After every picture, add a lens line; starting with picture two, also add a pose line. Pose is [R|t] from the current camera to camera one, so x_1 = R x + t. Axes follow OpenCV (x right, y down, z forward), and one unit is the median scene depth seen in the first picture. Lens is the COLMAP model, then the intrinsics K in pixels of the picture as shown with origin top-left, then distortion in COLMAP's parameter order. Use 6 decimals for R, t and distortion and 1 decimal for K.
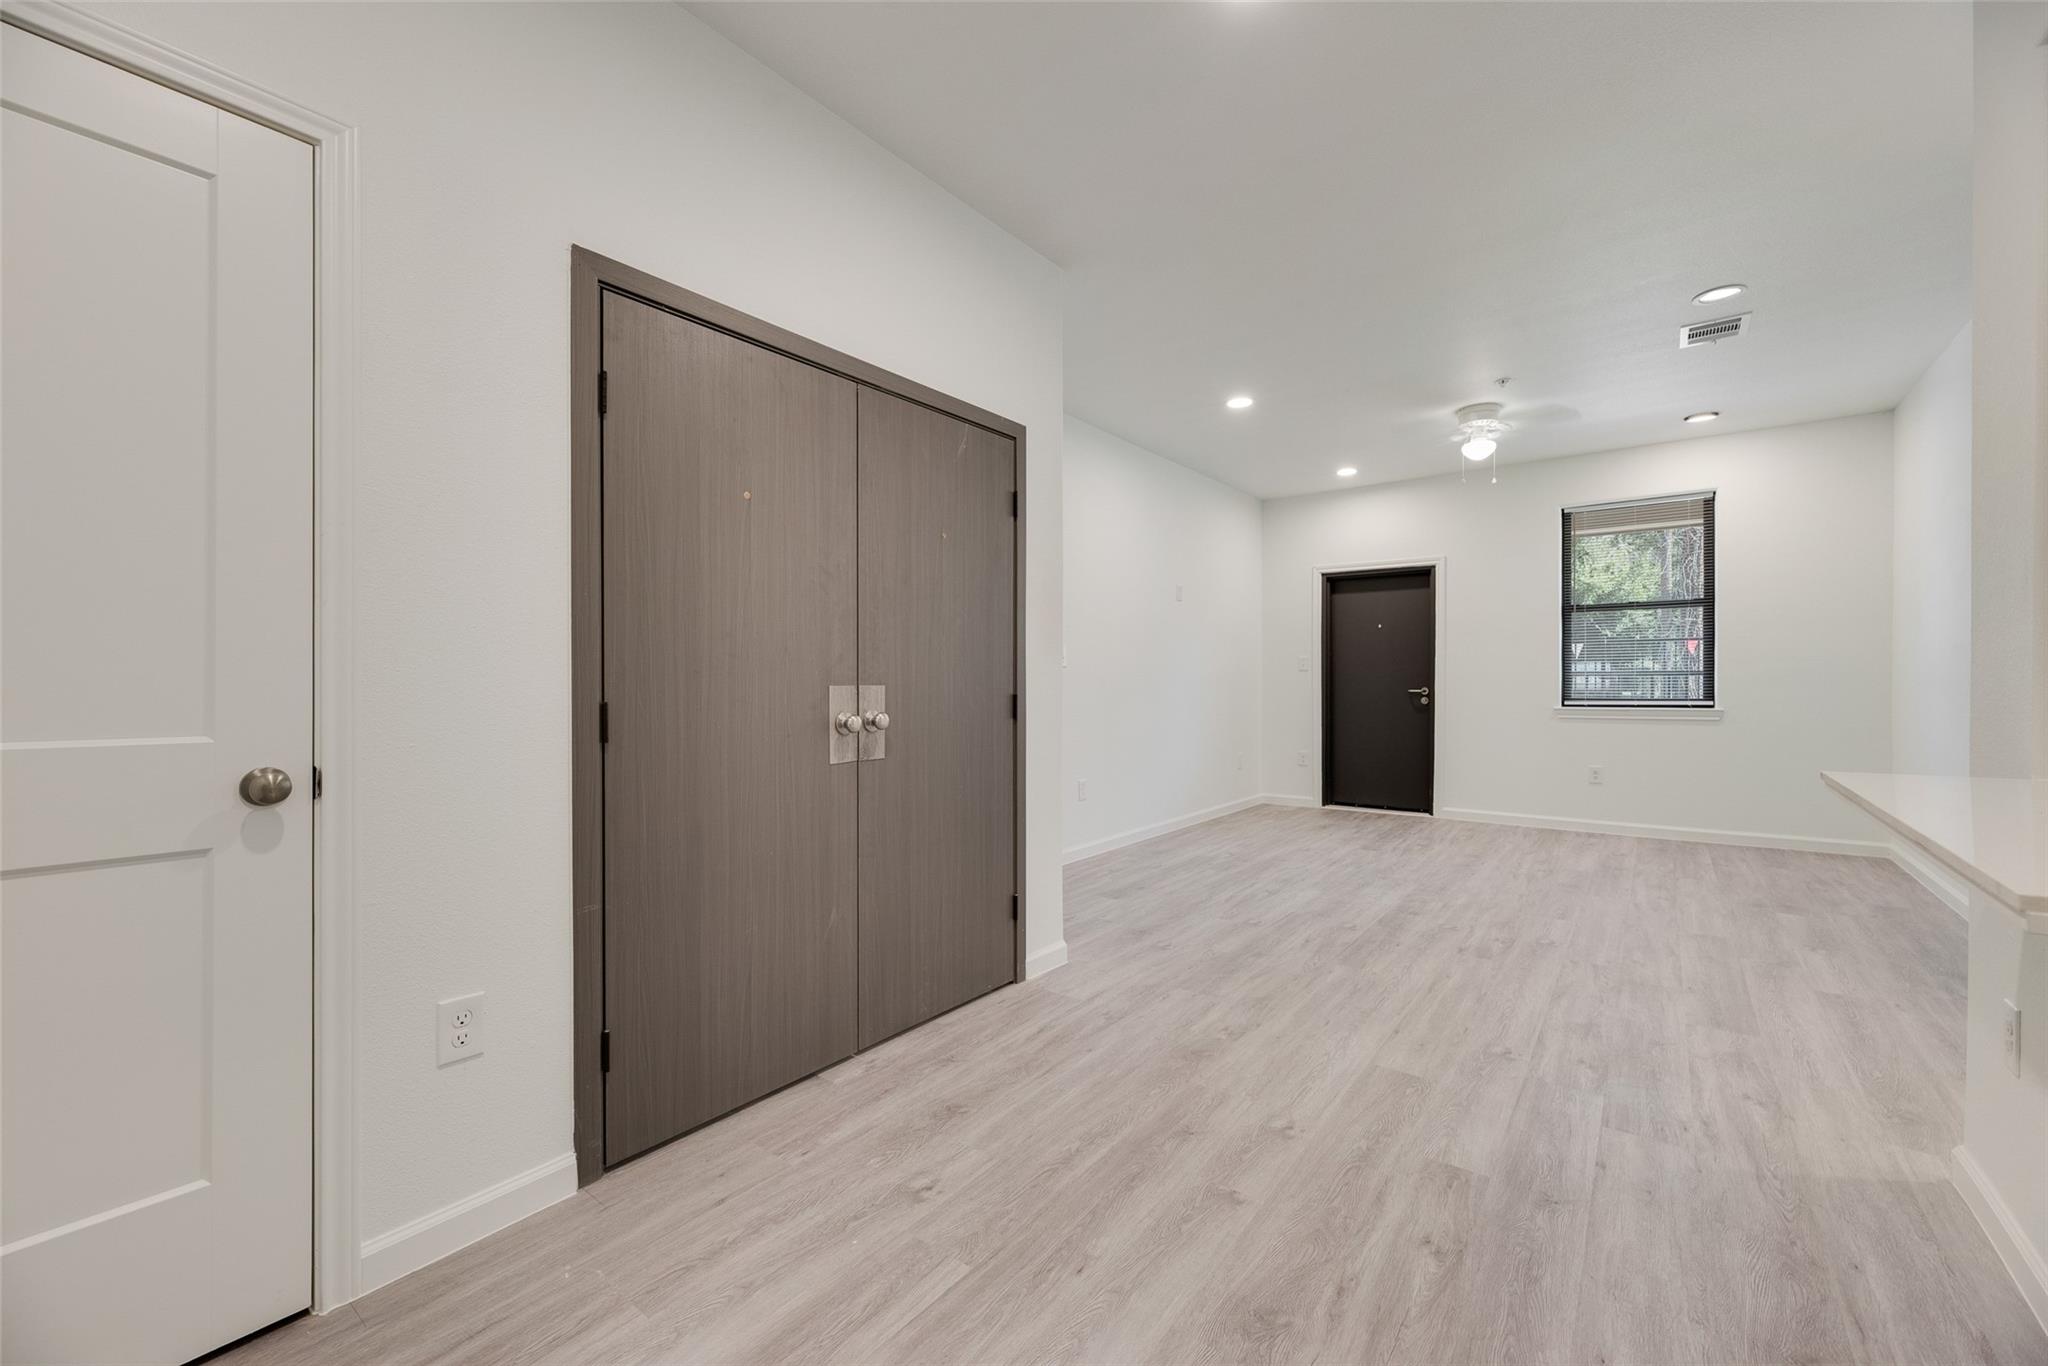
lens RADIAL K [[827.2, 0, 1024.0], [0, 827.2, 683.0], [0, 0, 1]] dist [0.001590, 0.000314]
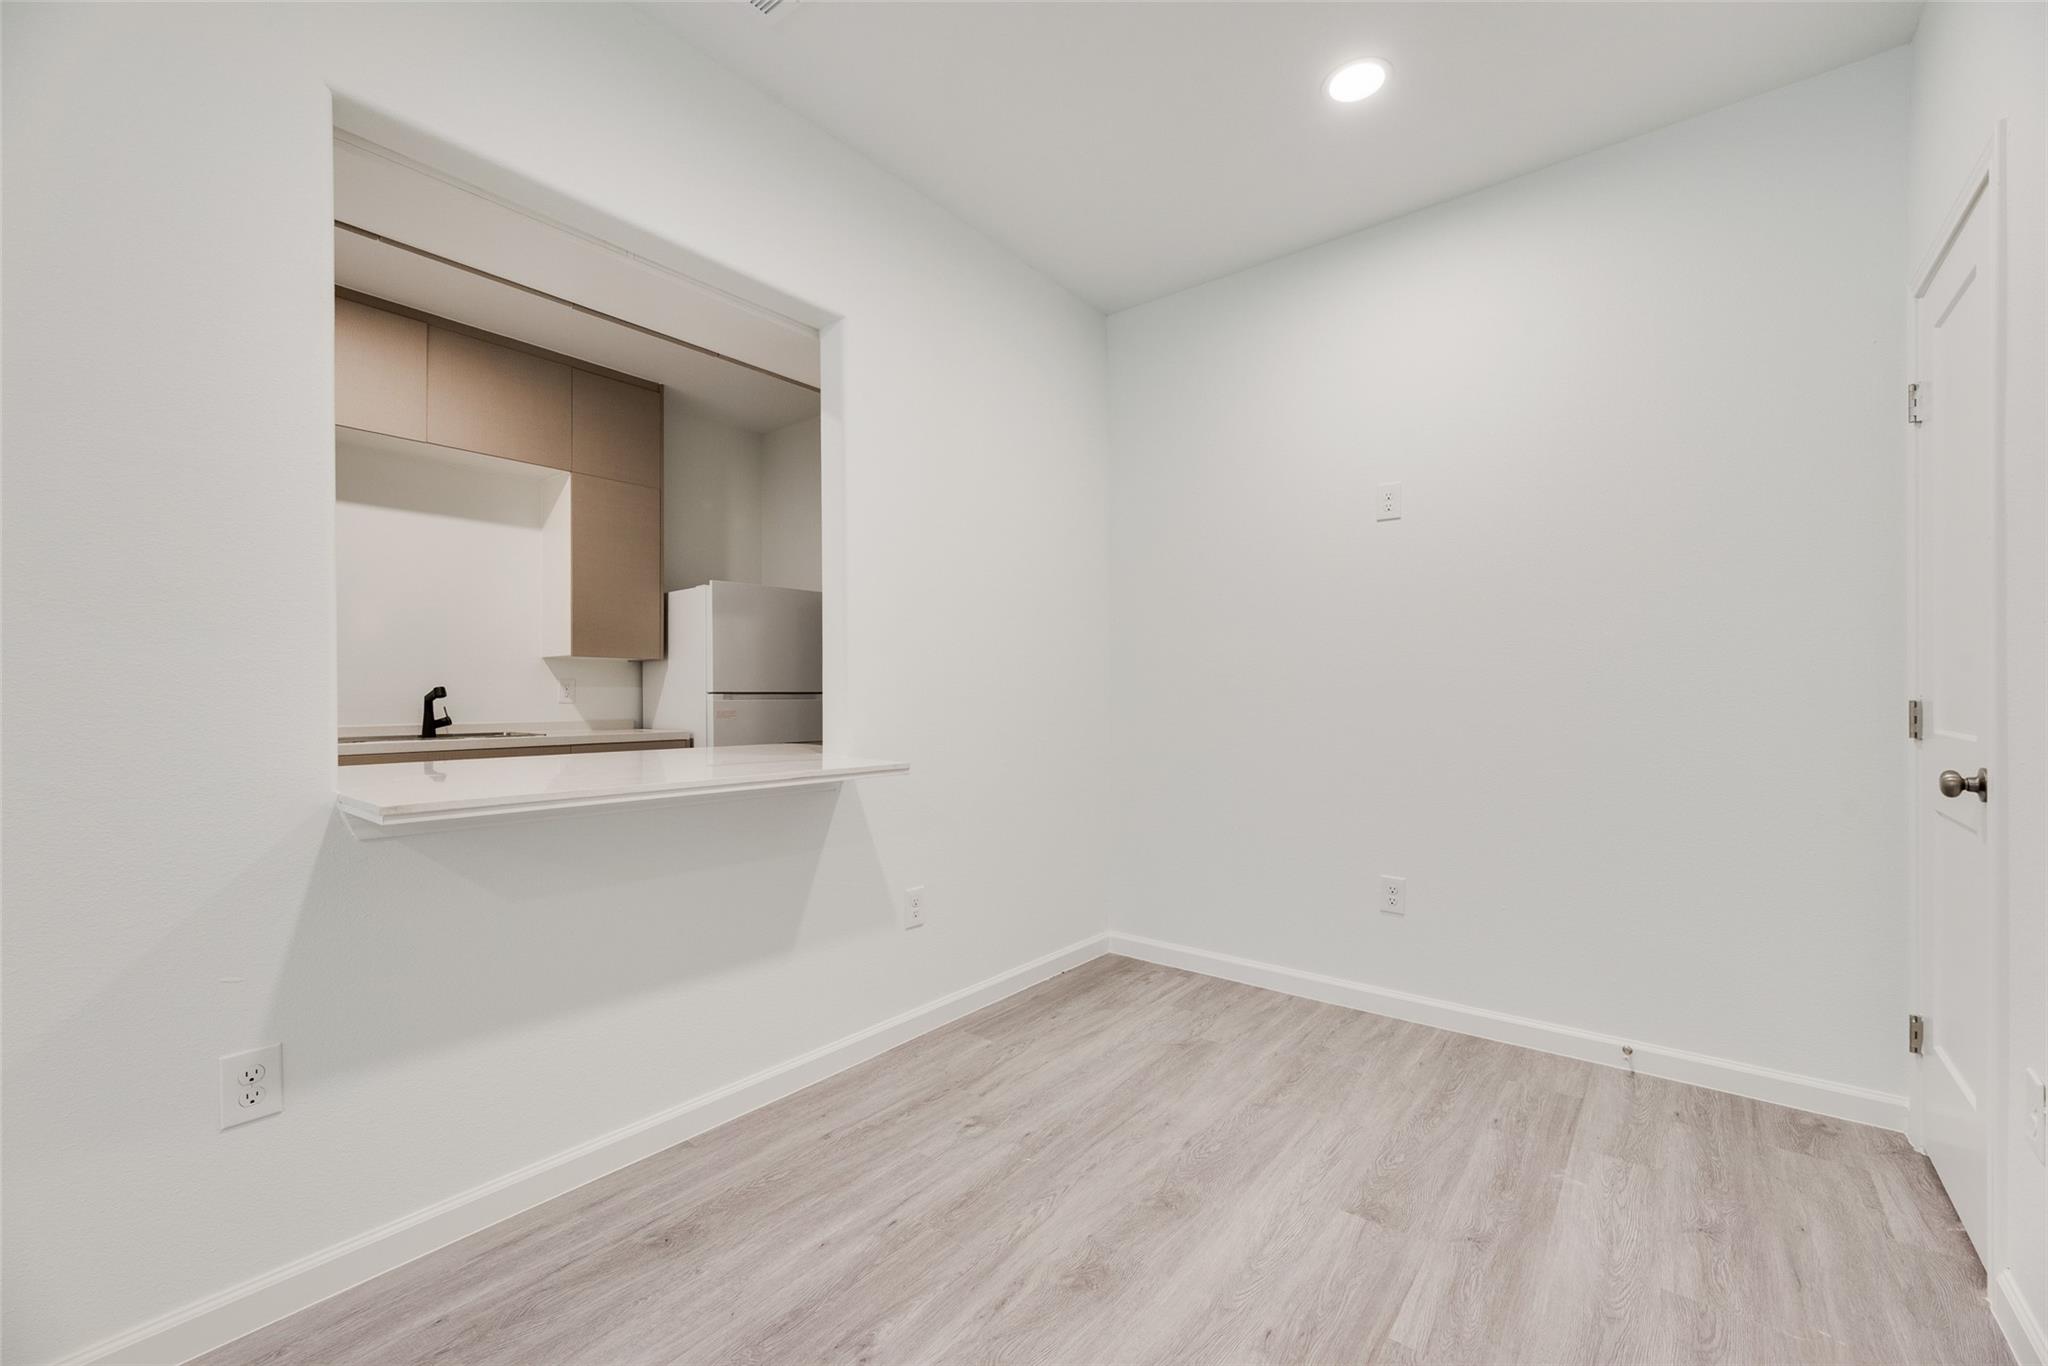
lens RADIAL K [[824.0, 0, 1025.0], [0, 824.0, 695.8], [0, 0, 1]] dist [-0.002425, -0.000207]
pose [[-0.999746, 0.010339, 0.020050, 0.226475], [0.010432, 0.999935, 0.004517, -0.005760], [-0.020002, 0.004725, -0.999789, 1.391283]]
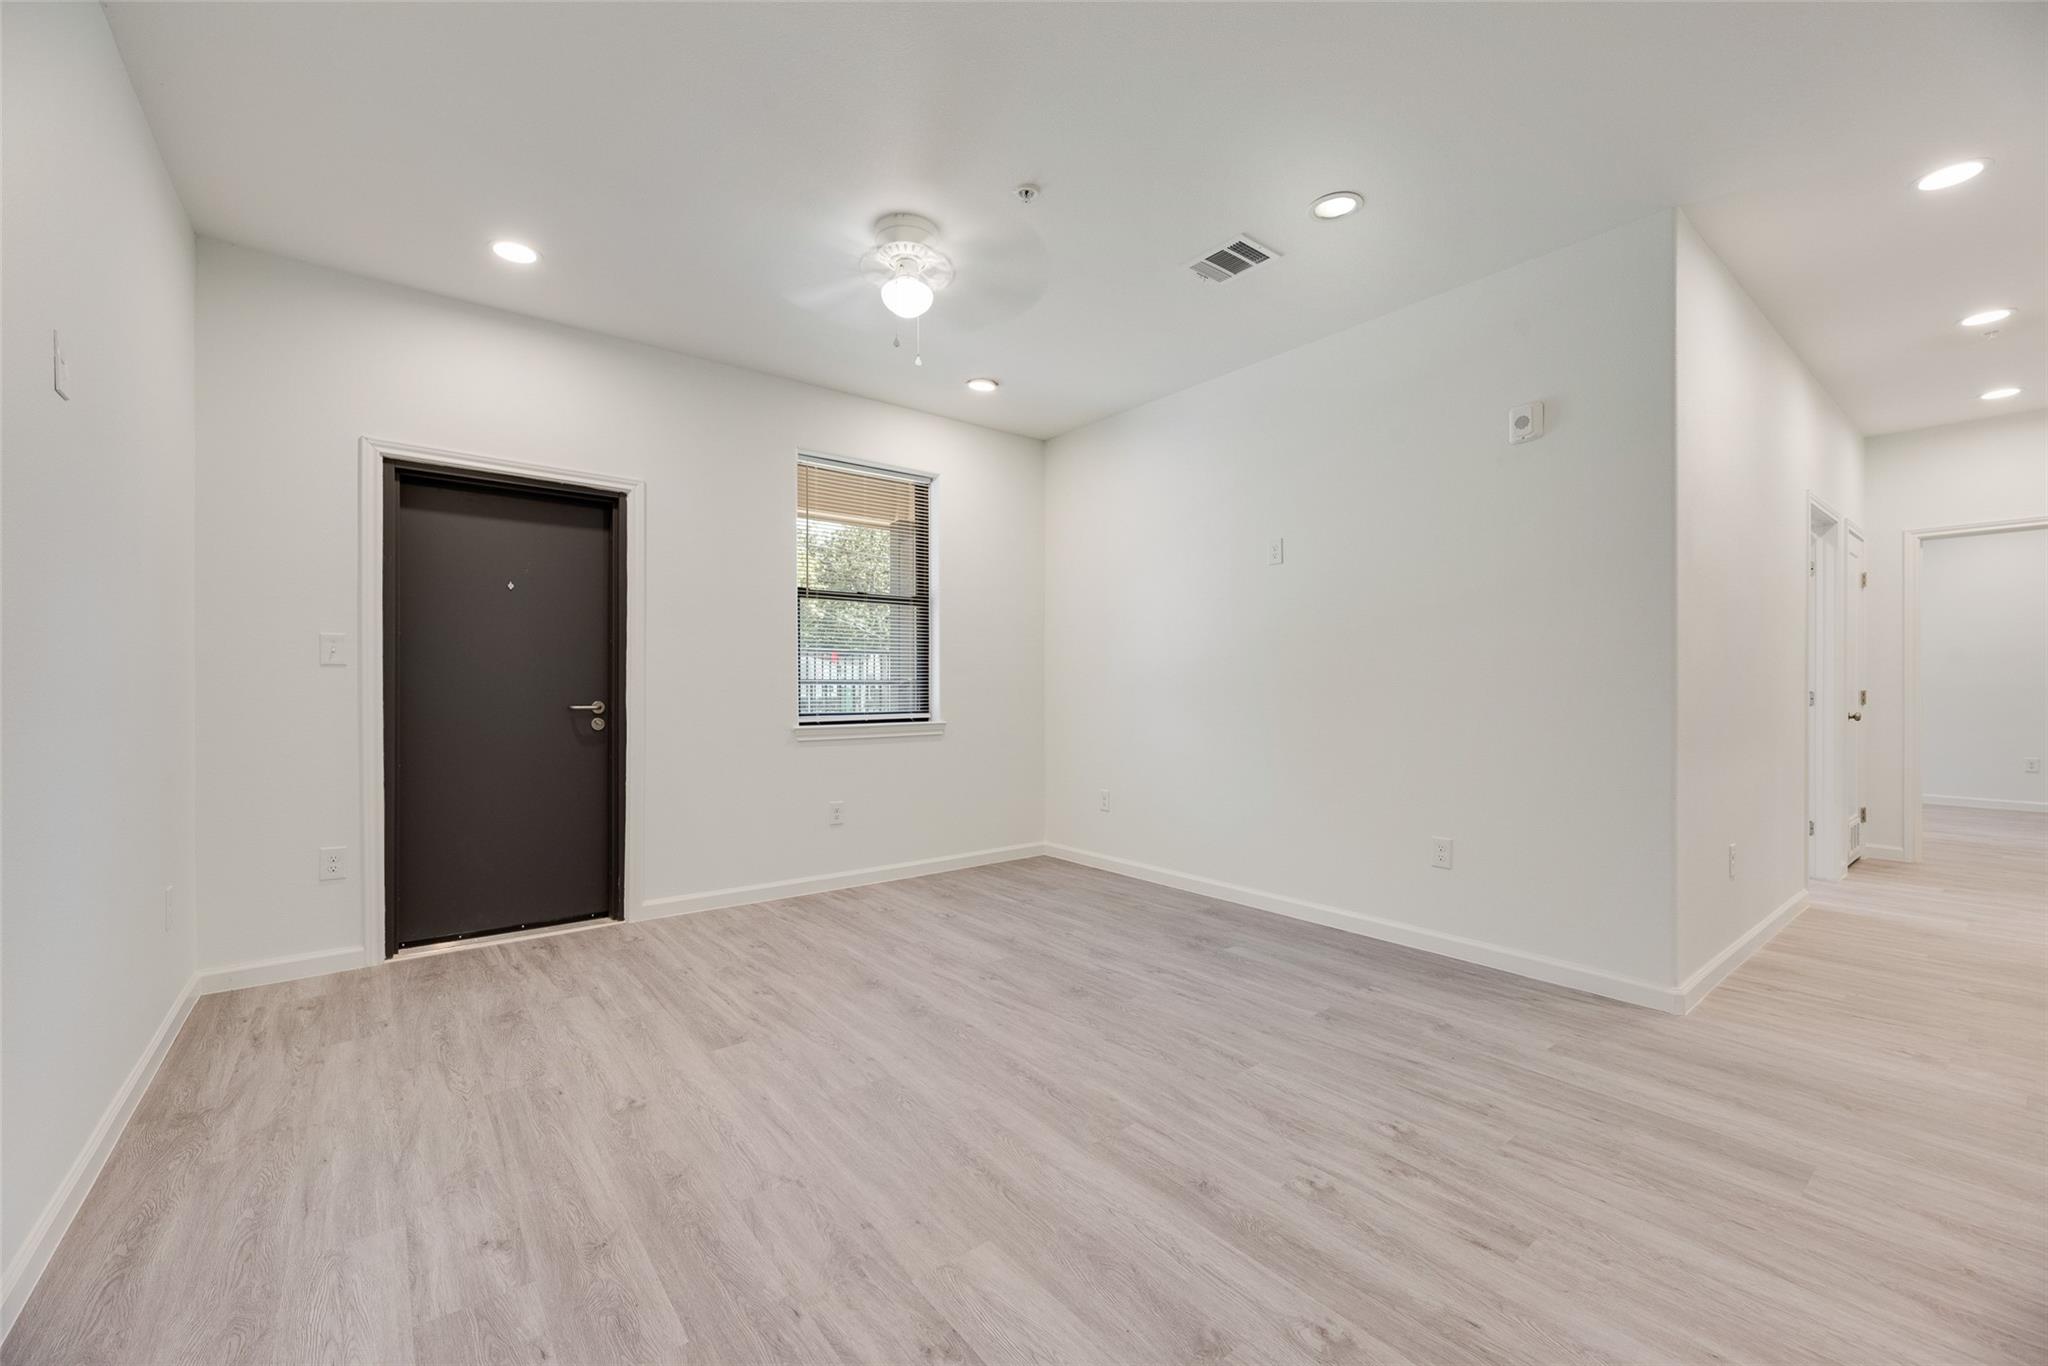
lens RADIAL K [[824.0, 0, 1025.0], [0, 824.0, 695.8], [0, 0, 1]] dist [-0.002425, -0.000207]
pose [[0.241968, -0.003873, 0.970277, -0.001108], [0.001651, 0.999992, 0.003580, -0.000032], [-0.970283, 0.000736, 0.241972, 1.146631]]
